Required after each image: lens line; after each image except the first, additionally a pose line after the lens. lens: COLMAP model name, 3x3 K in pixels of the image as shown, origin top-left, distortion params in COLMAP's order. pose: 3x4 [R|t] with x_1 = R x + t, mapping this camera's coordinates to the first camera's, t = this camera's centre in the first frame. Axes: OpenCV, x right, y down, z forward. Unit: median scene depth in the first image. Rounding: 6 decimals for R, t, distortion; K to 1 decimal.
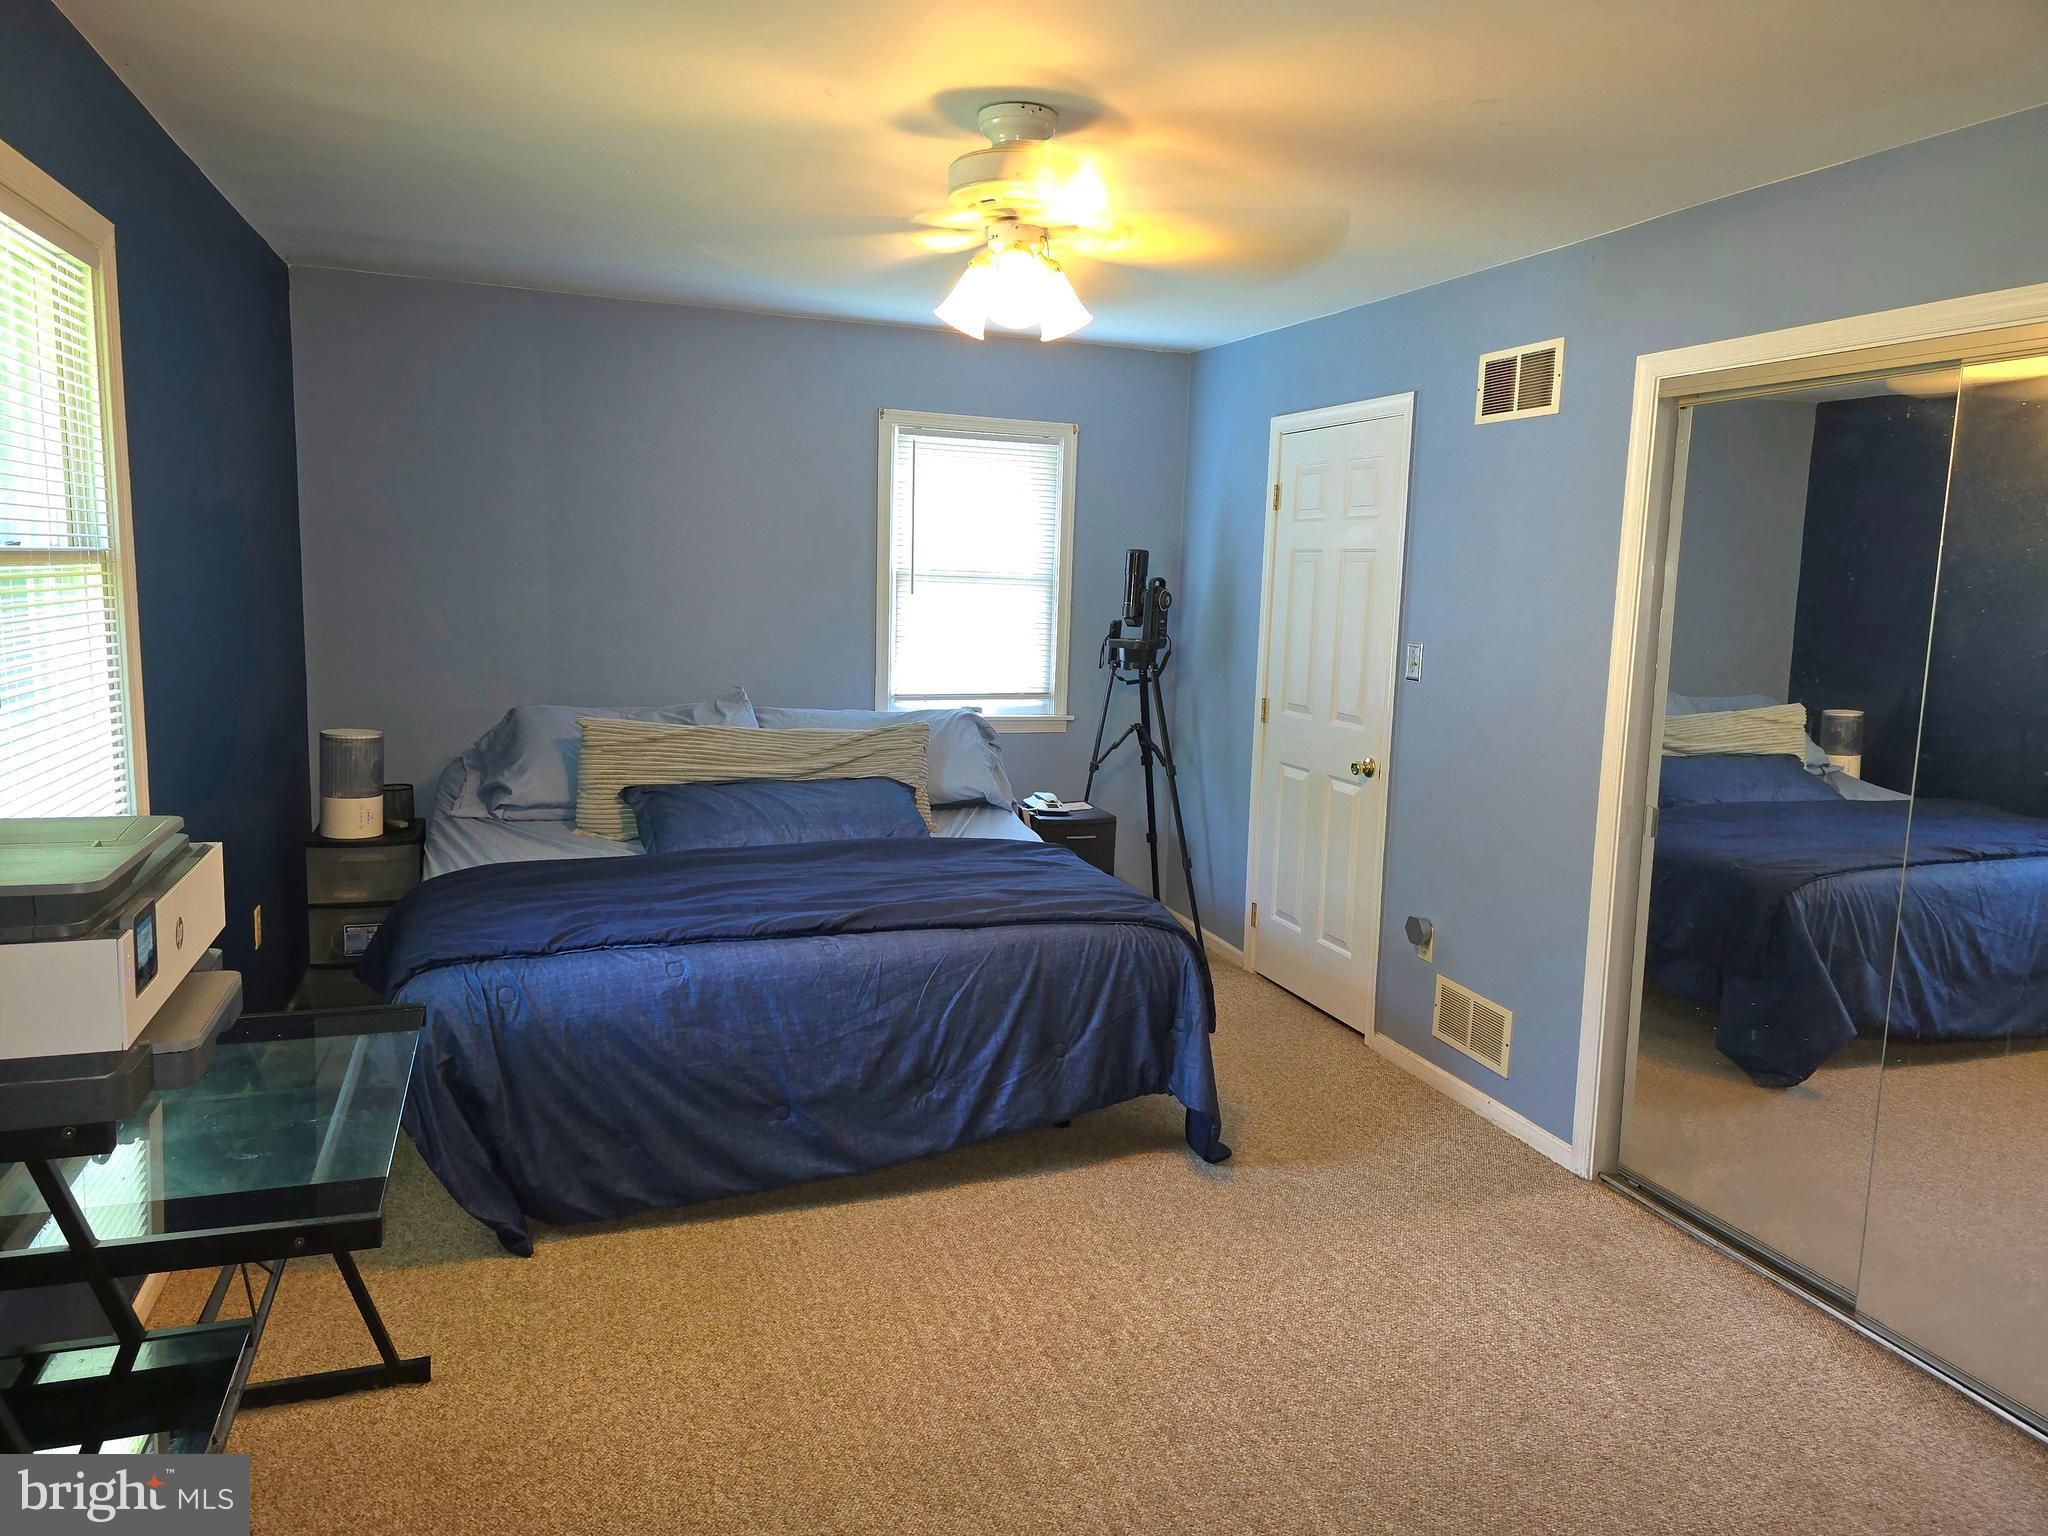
lens RADIAL K [[1376.3, 0, 1020.1], [0, 1376.3, 757.3], [0, 0, 1]] dist [0.064800, -0.058190]
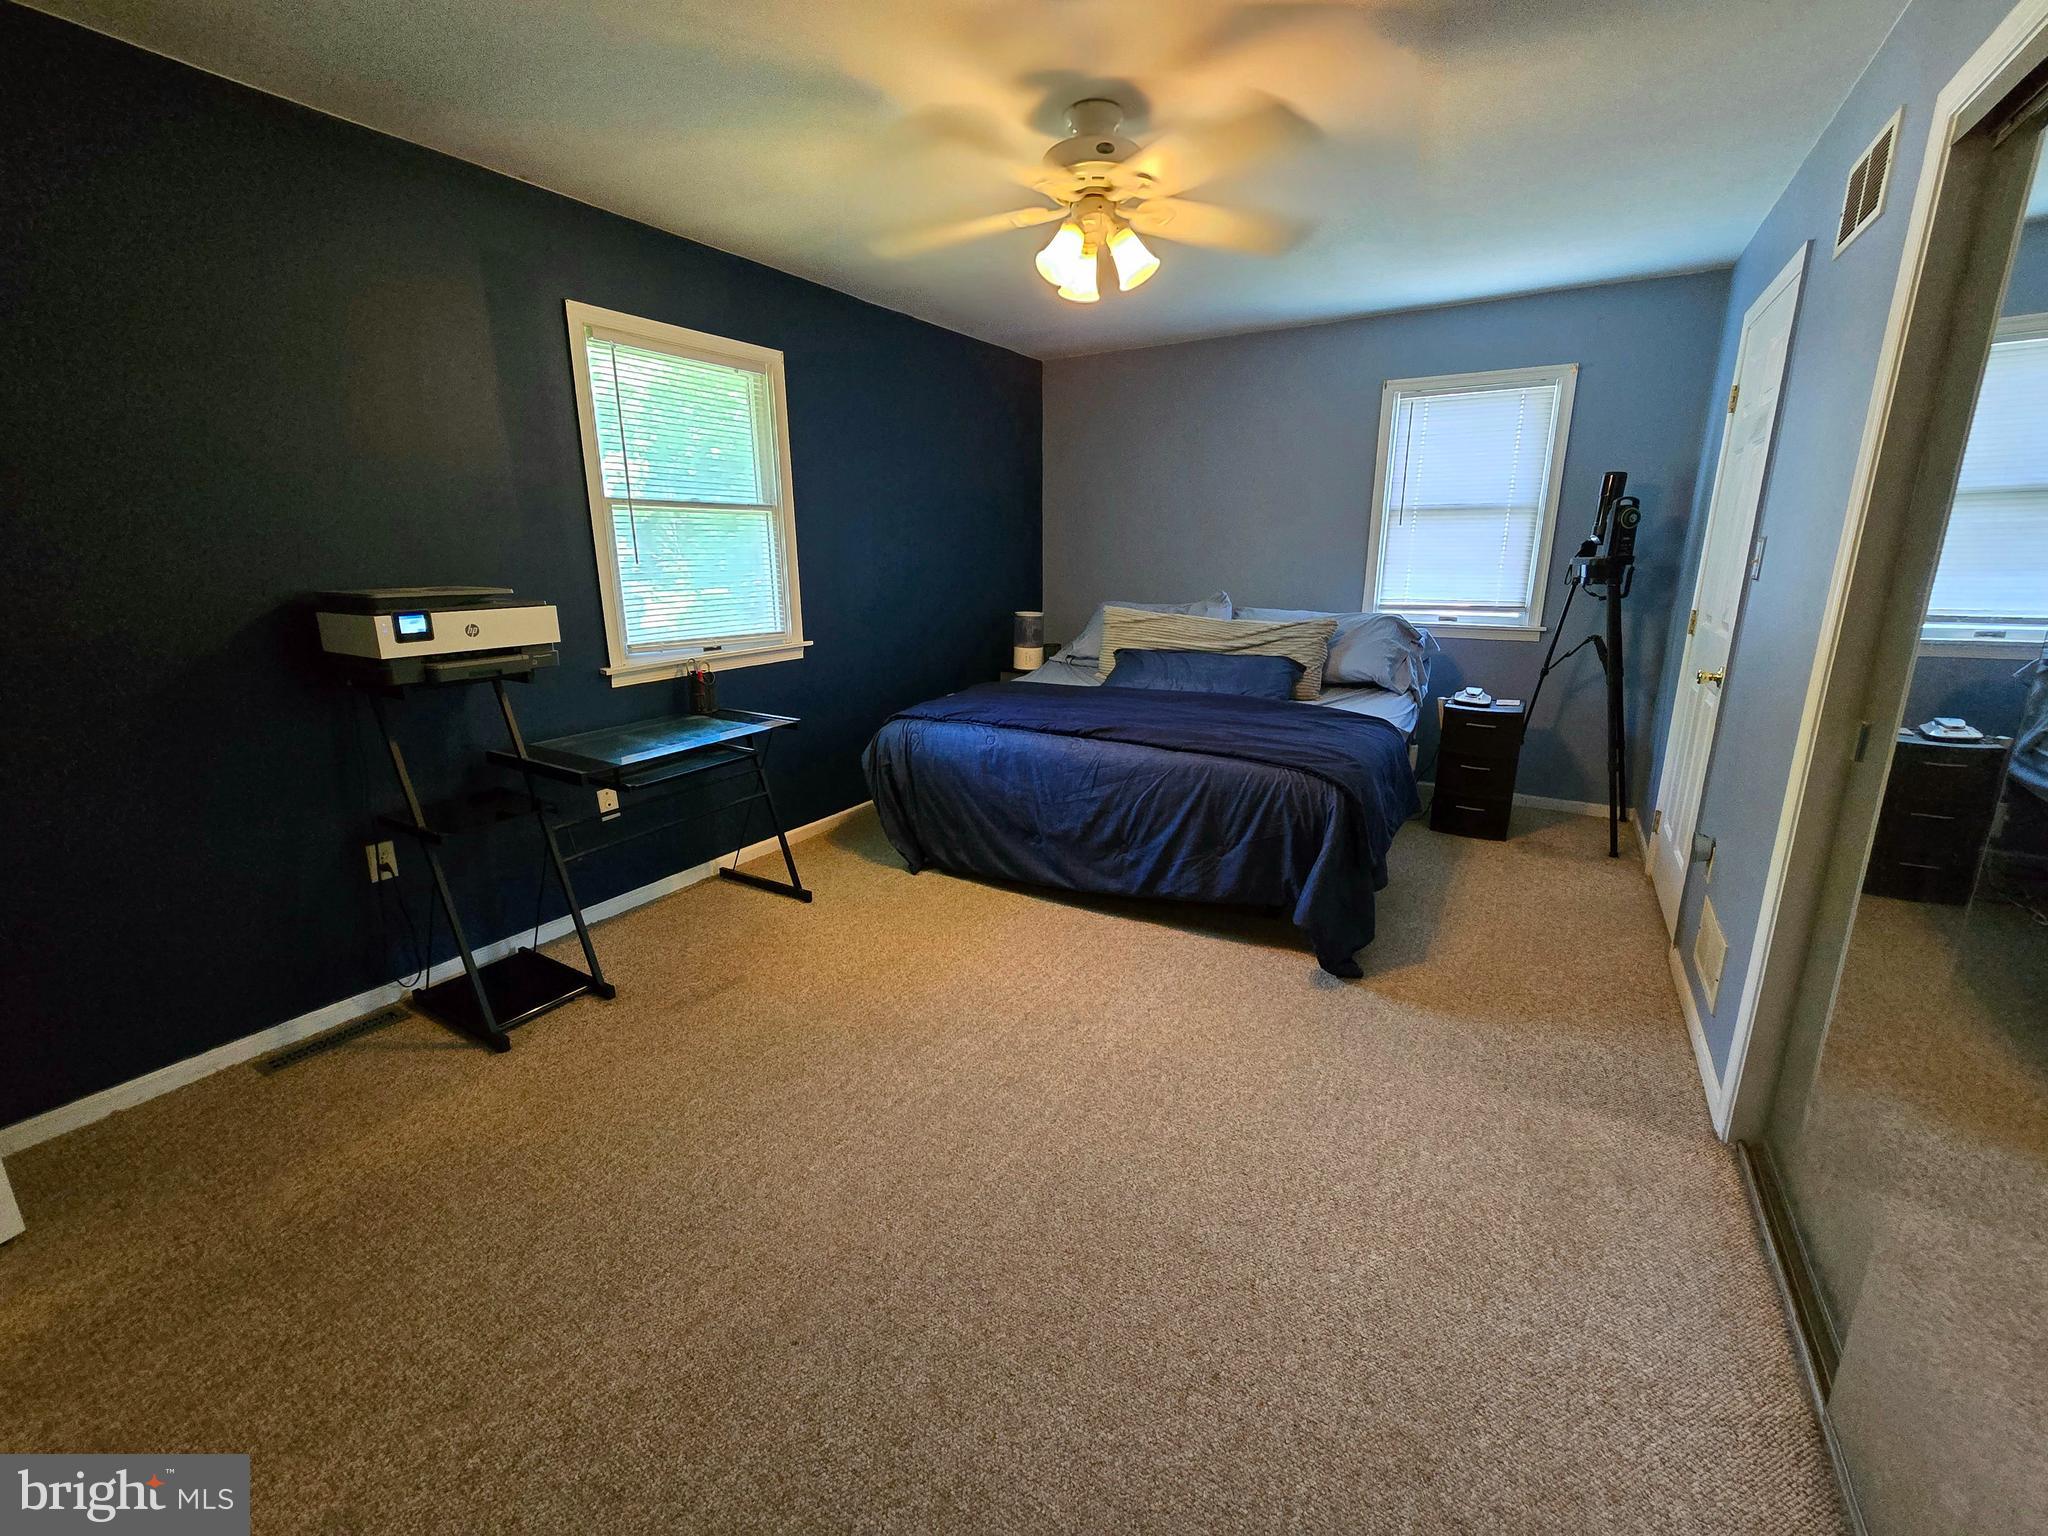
lens RADIAL K [[836.8, 0, 1020.8], [0, 836.8, 760.2], [0, 0, 1]] dist [0.000452, -0.000540]
pose [[0.627114, 0.157738, -0.762789, 0.518201], [-0.079721, 0.987136, 0.138590, 0.028571], [0.774837, -0.026101, 0.631622, 0.344444]]
